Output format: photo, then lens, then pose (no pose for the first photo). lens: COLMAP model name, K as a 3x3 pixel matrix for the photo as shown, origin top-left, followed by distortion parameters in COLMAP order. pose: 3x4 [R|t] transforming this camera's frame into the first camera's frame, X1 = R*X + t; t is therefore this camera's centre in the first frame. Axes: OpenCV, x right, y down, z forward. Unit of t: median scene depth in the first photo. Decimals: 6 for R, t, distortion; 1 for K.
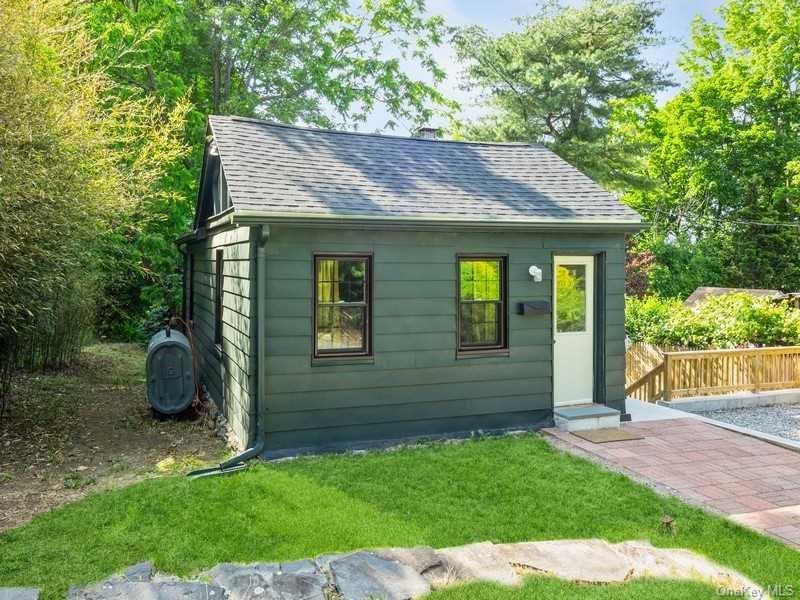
lens RADIAL K [[660.6, 0, 376.3], [0, 660.6, 275.1], [0, 0, 1]] dist [0.000749, -0.006732]
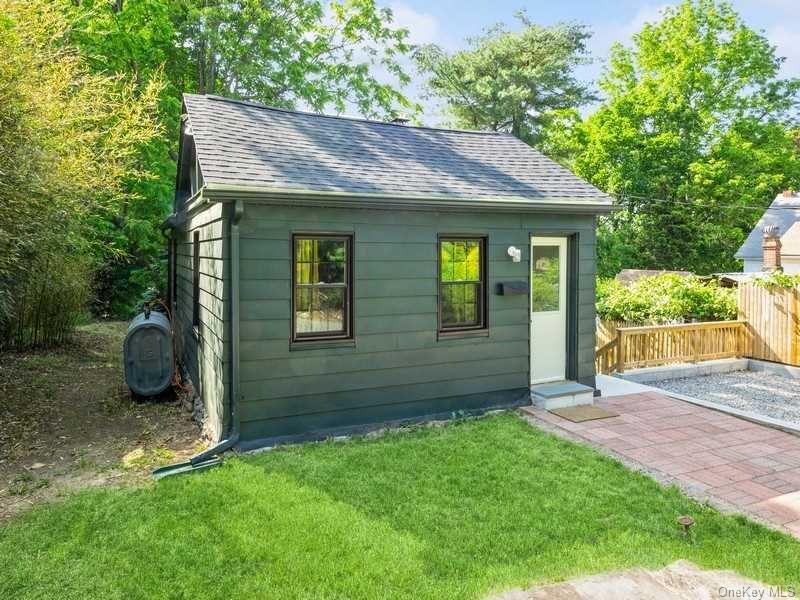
lens RADIAL K [[540.5, 0, 382.2], [0, 540.5, 271.5], [0, 0, 1]] dist [0.001468, -0.000913]
pose [[0.997543, -0.003436, 0.069966, -0.016645], [0.002139, 0.999824, 0.018617, 0.007905], [-0.070017, -0.018422, 0.997376, 0.181731]]
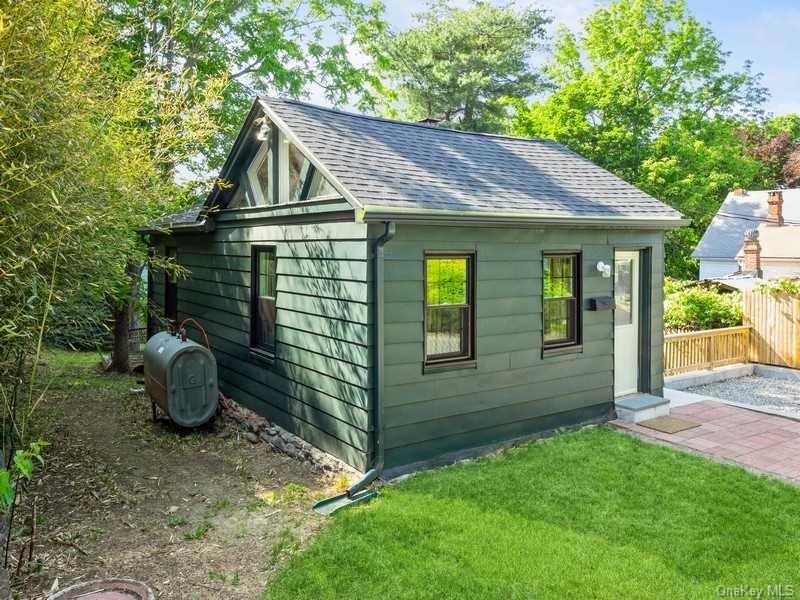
lens RADIAL K [[625.6, 0, 366.2], [0, 625.6, 272.9], [0, 0, 1]] dist [0.007903, -0.001579]
pose [[0.974035, -0.011983, 0.226080, -0.313432], [0.006515, 0.999668, 0.024917, -0.022109], [-0.226304, -0.022797, 0.973790, 0.140798]]
